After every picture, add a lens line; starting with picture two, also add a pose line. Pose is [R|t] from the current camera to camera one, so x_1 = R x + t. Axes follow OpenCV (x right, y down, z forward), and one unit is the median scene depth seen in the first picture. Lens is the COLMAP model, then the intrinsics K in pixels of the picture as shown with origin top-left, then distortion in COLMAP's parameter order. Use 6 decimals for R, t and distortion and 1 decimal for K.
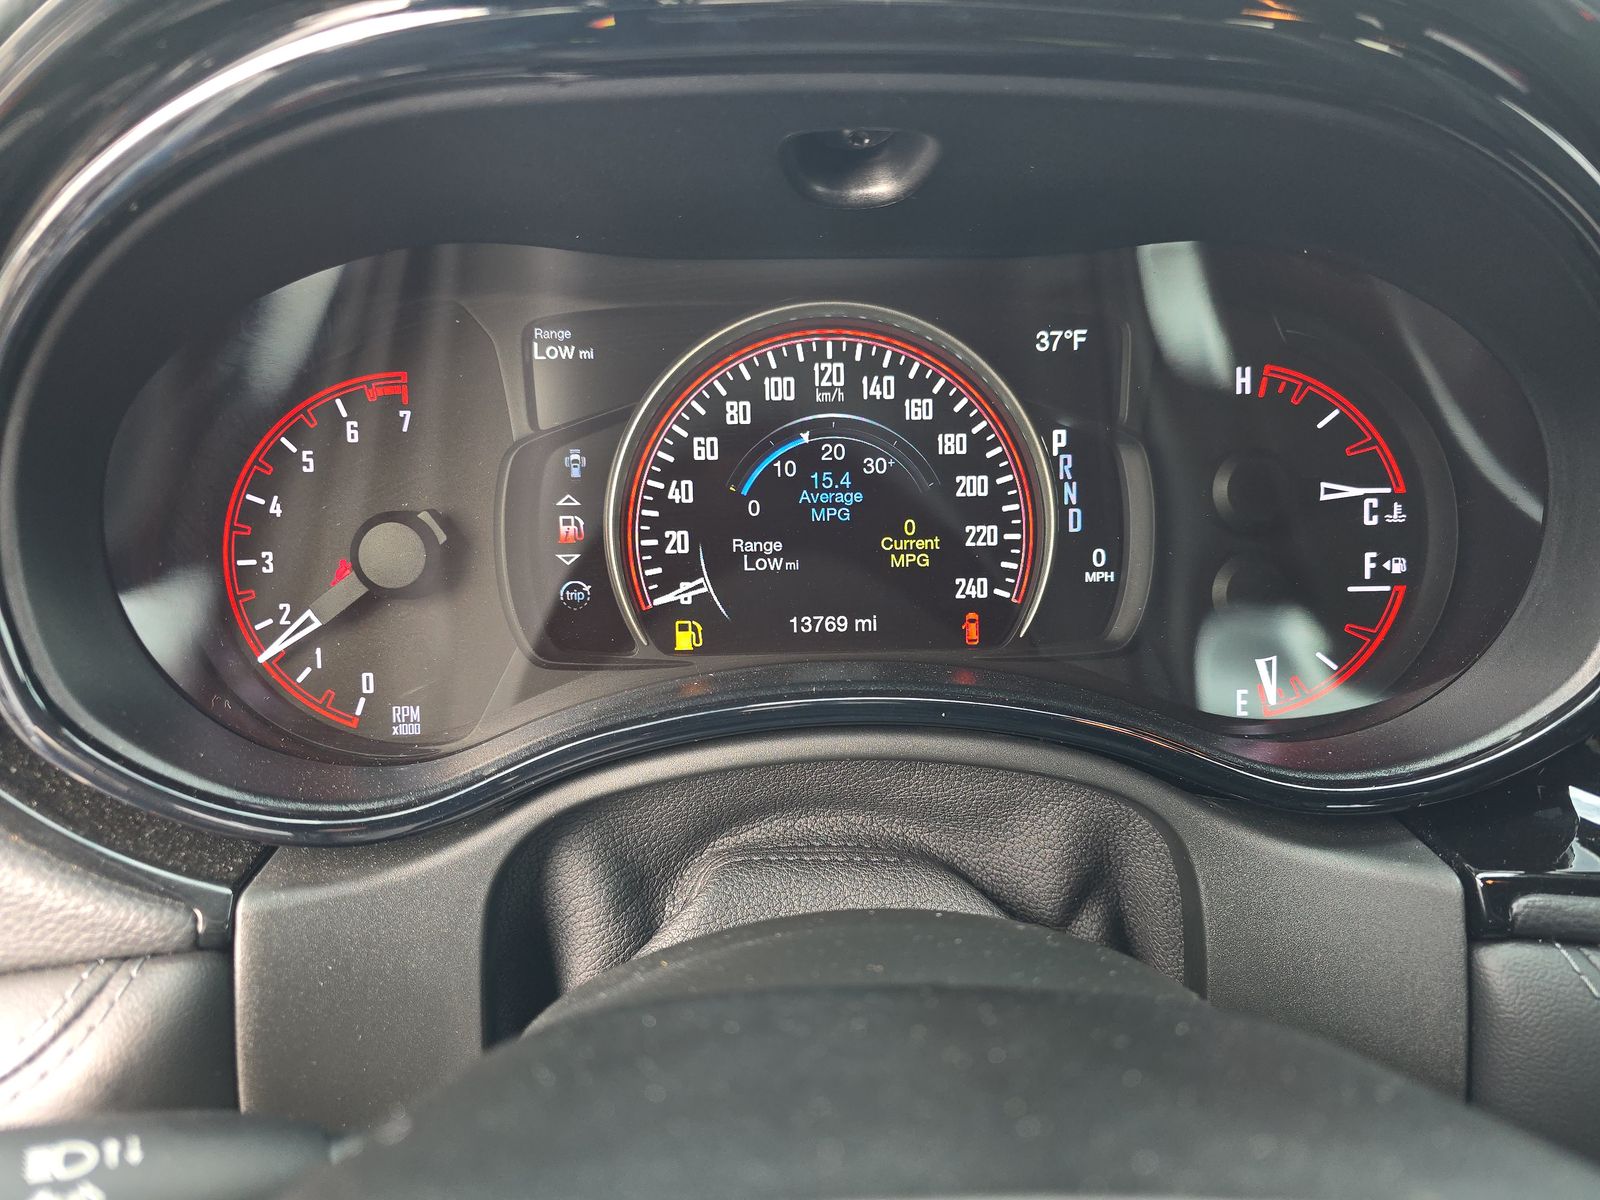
lens RADIAL K [[1071.9, 0, 803.1], [0, 1071.9, 600.7], [0, 0, 1]] dist [0.028365, -0.000856]
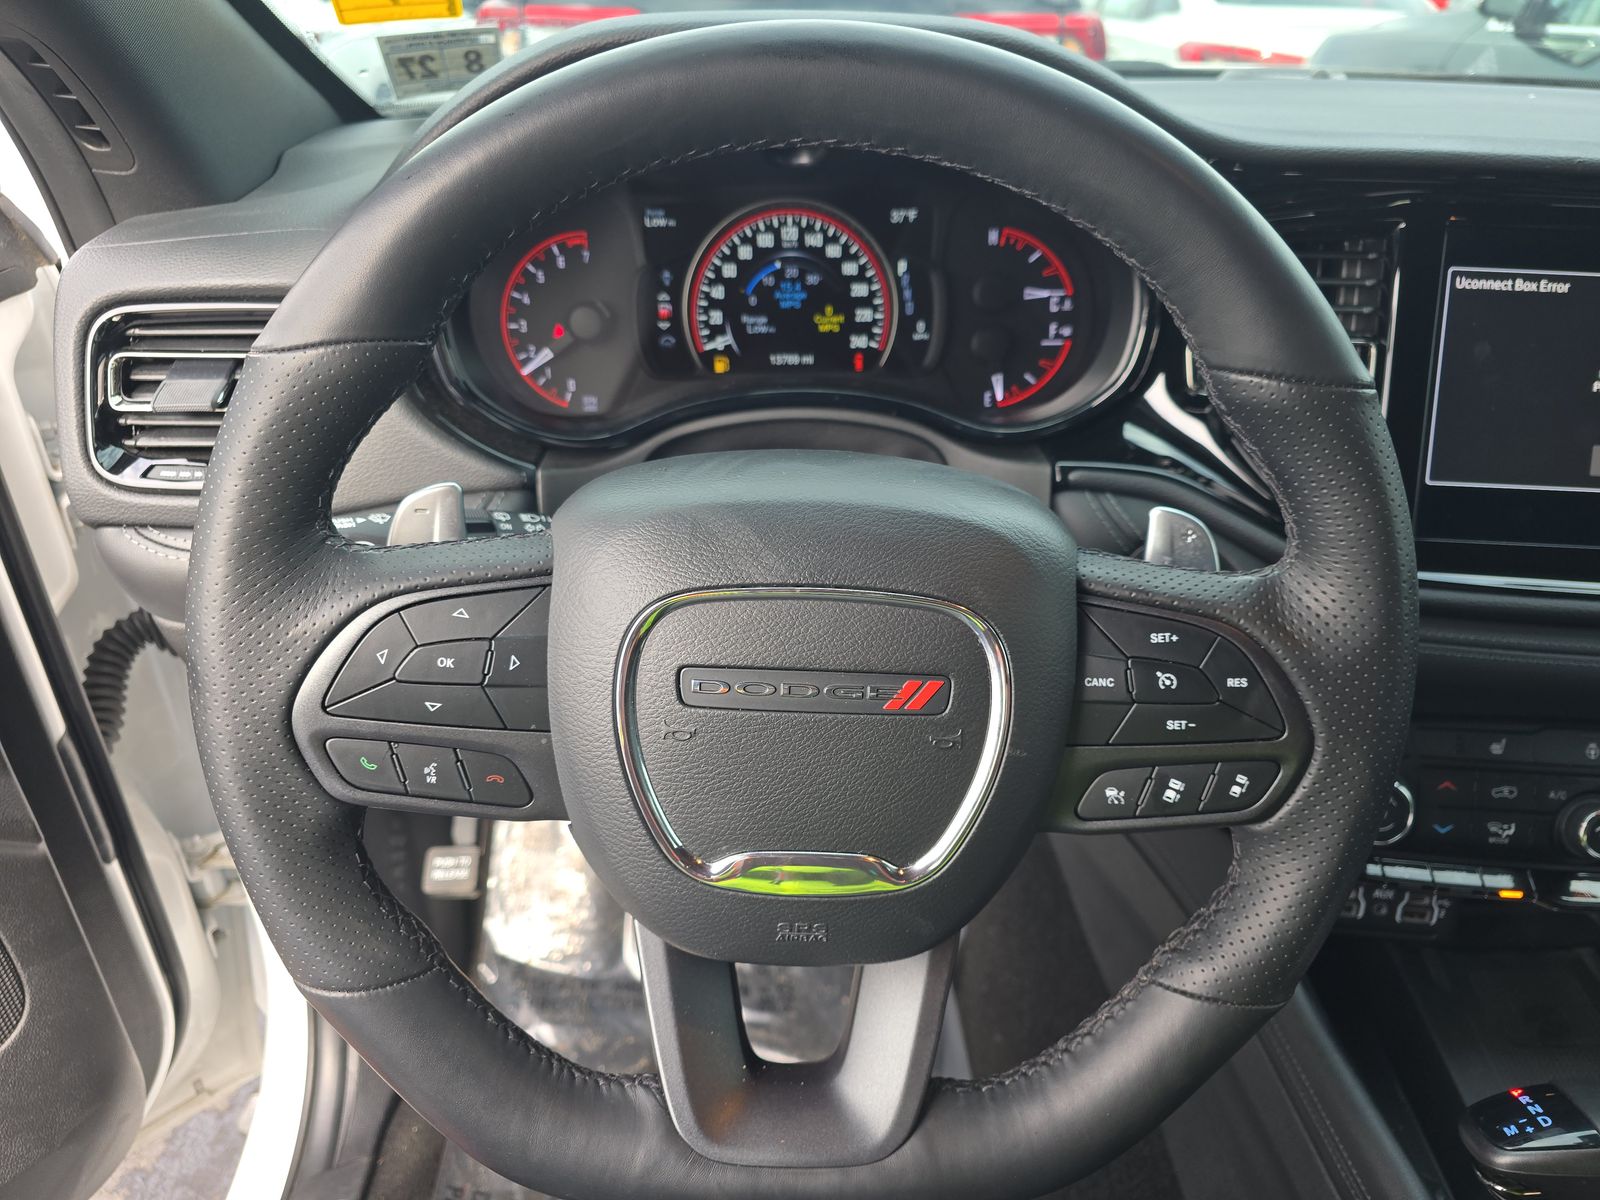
lens RADIAL K [[1071.9, 0, 791.2], [0, 1071.9, 600.5], [0, 0, 1]] dist [0.028365, -0.000856]
pose [[0.999809, 0.010168, -0.016678, 0.068178], [-0.006724, 0.980797, 0.194915, 0.076062], [0.018339, -0.194765, 0.980678, -1.140105]]
